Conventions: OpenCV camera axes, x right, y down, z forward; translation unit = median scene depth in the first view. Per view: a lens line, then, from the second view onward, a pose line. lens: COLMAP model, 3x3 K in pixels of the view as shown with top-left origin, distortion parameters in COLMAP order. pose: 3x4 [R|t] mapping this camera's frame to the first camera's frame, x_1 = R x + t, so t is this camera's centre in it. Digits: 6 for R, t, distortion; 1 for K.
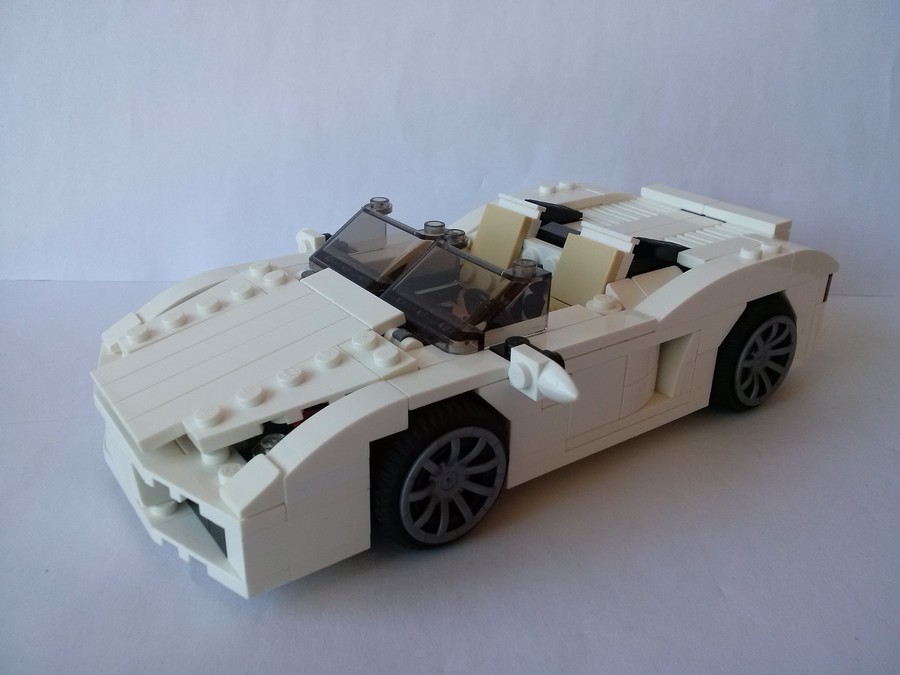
lens RADIAL K [[822.3, 0, 450.0], [0, 822.3, 337.5], [0, 0, 1]] dist [0.139582, -0.476190]
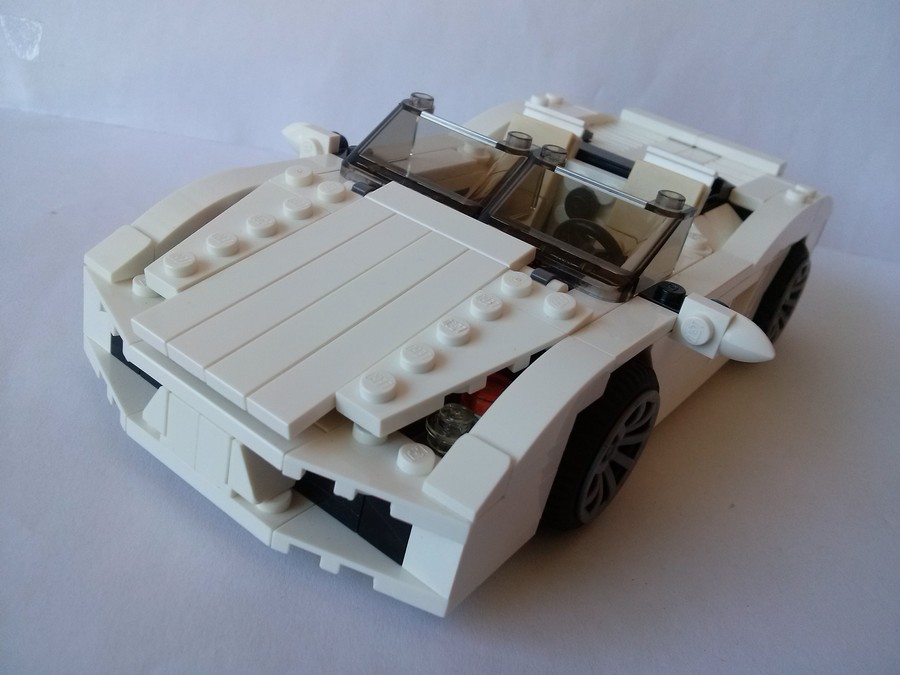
lens RADIAL K [[835.0, 0, 450.0], [0, 835.0, 337.5], [0, 0, 1]] dist [0.114017, -0.463173]
pose [[0.936390, 0.005473, 0.350920, -0.373906], [-0.044279, 0.993731, 0.102654, -0.019800], [-0.348158, -0.111662, 0.930762, 0.213113]]
